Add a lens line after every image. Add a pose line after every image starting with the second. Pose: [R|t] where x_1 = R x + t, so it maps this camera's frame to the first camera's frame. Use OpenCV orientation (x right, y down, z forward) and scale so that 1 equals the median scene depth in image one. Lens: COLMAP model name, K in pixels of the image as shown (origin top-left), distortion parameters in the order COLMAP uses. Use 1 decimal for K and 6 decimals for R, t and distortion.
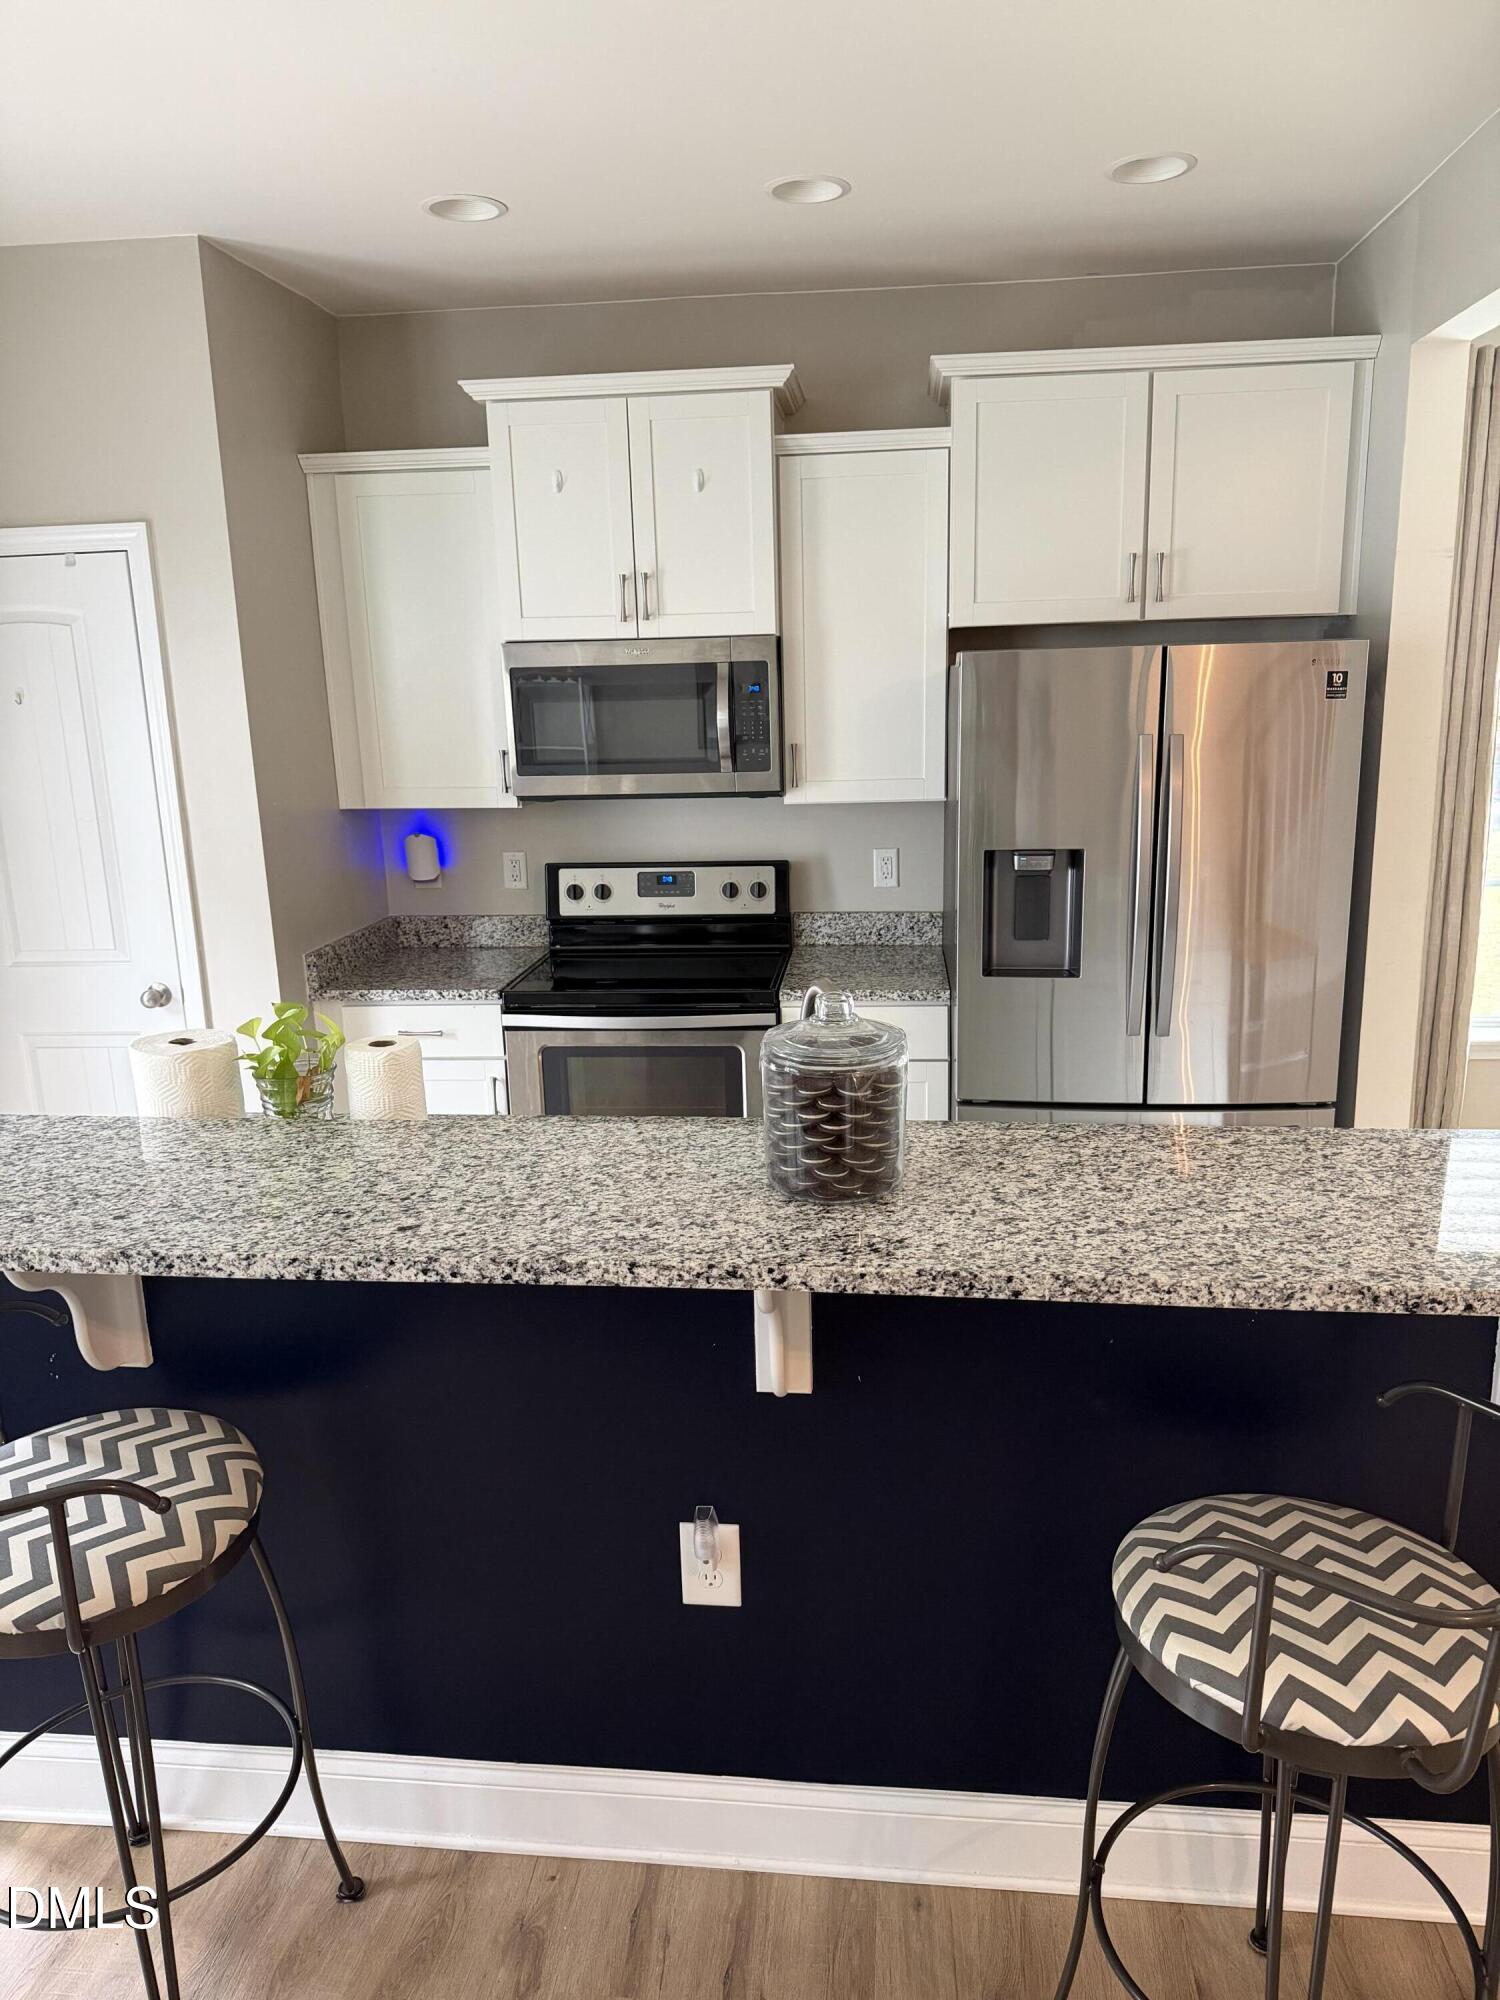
lens RADIAL K [[1413.0, 0, 749.9], [0, 1413.0, 1011.6], [0, 0, 1]] dist [0.043415, -0.066653]
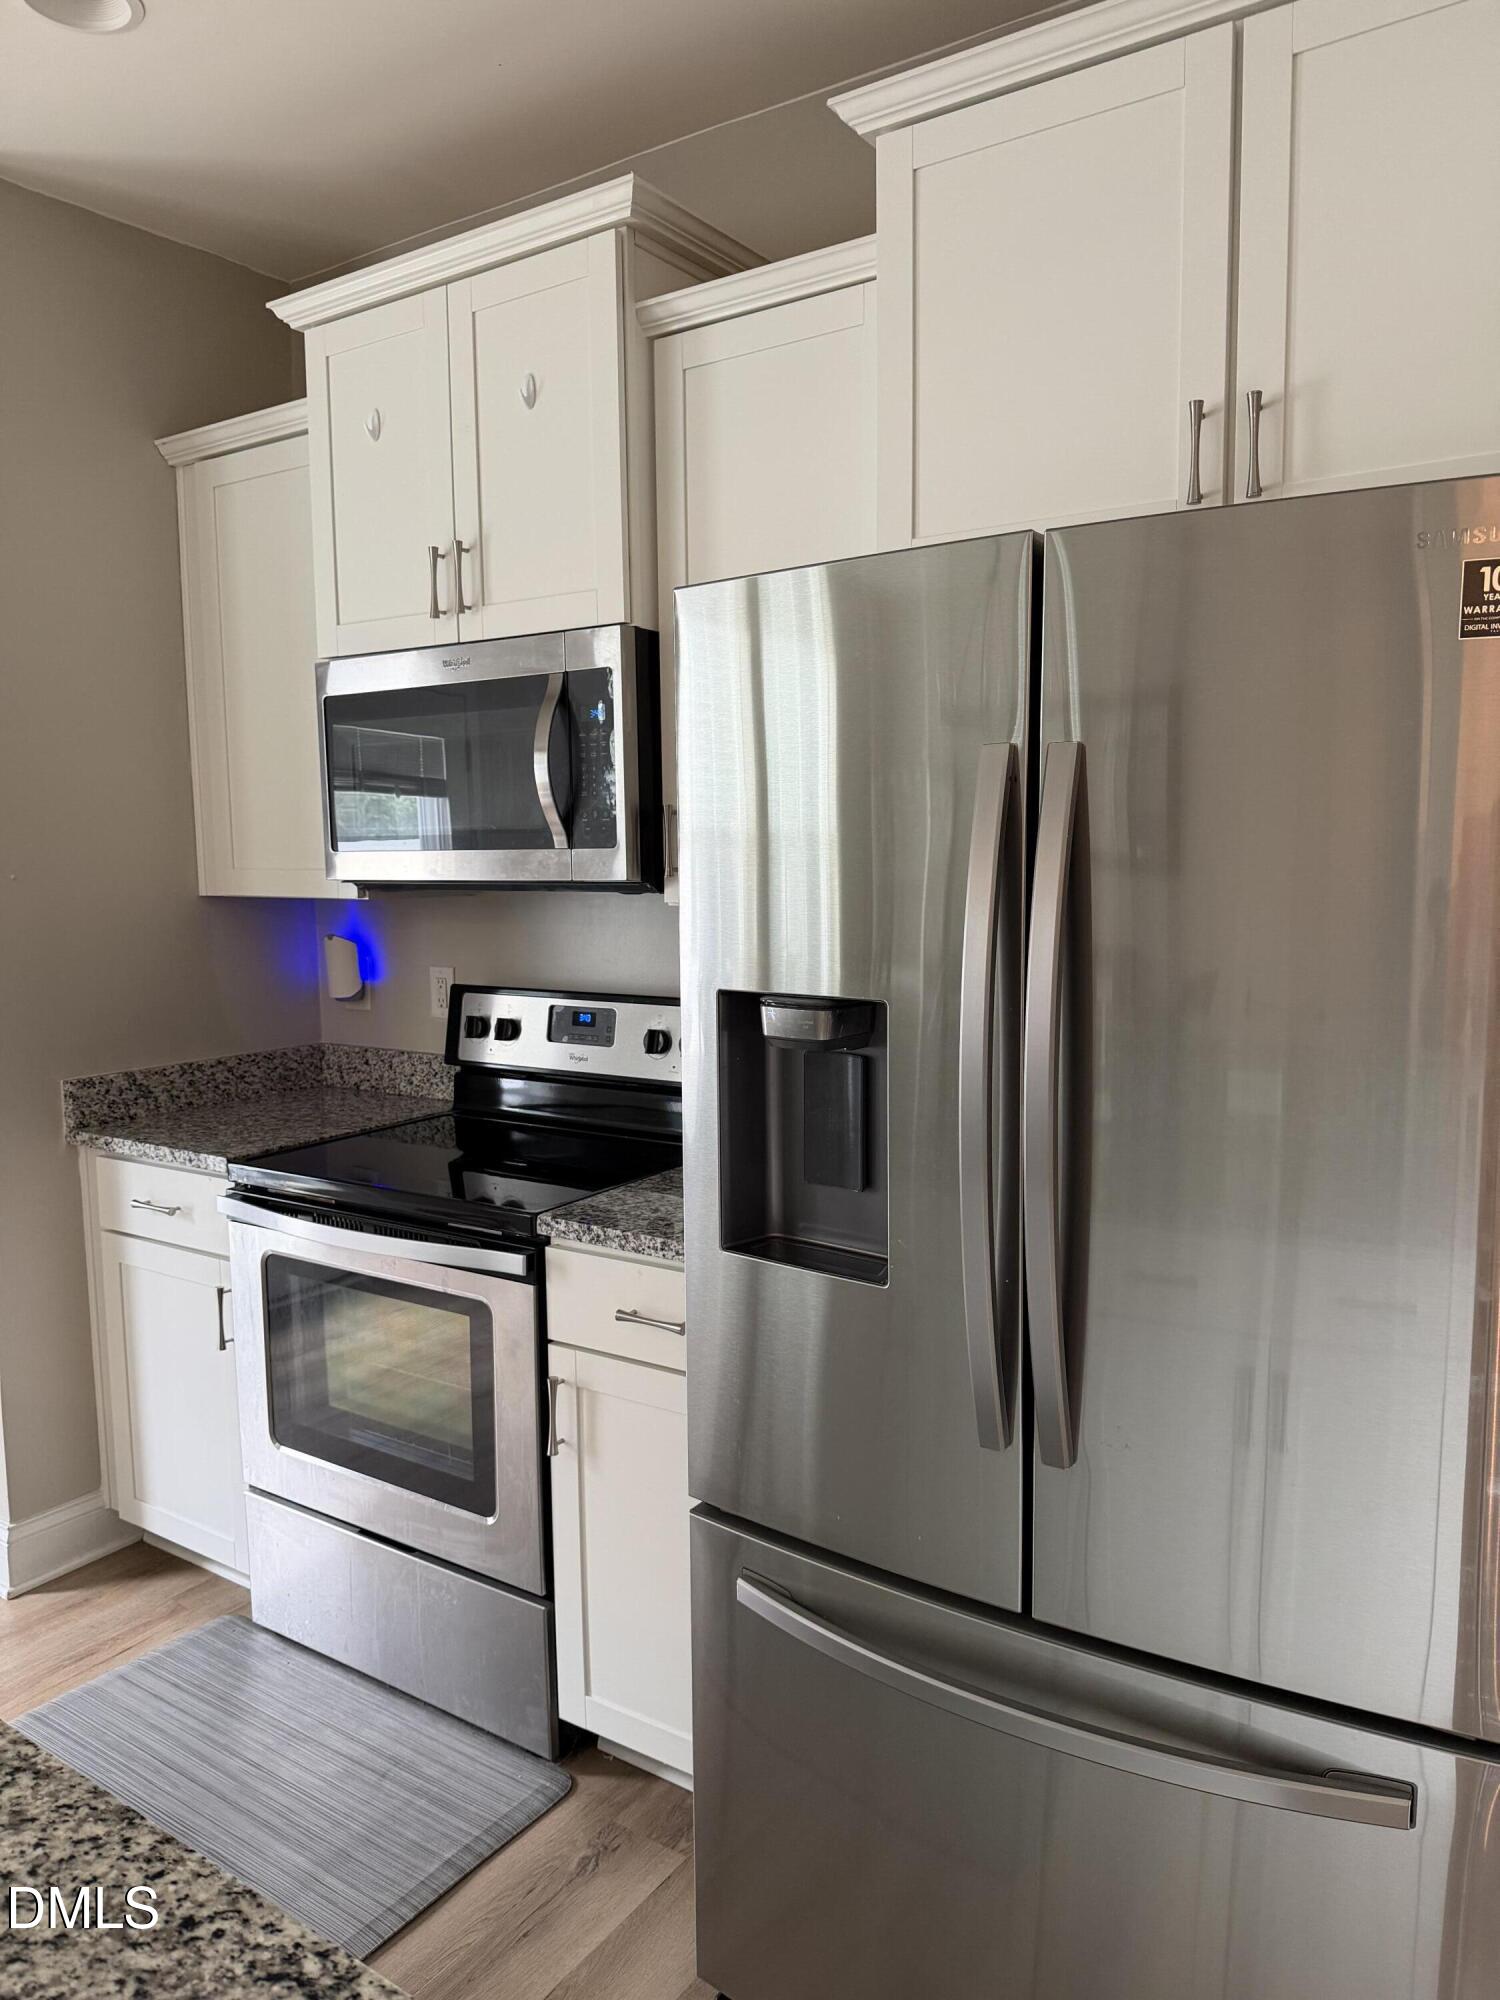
lens RADIAL K [[1413.0, 0, 751.2], [0, 1413.0, 988.2], [0, 0, 1]] dist [0.043415, -0.066653]
pose [[0.880228, 0.062423, -0.470428, 0.349054], [-0.118366, 0.988859, -0.090261, -0.063063], [0.459553, 0.135133, 0.877810, 0.502593]]
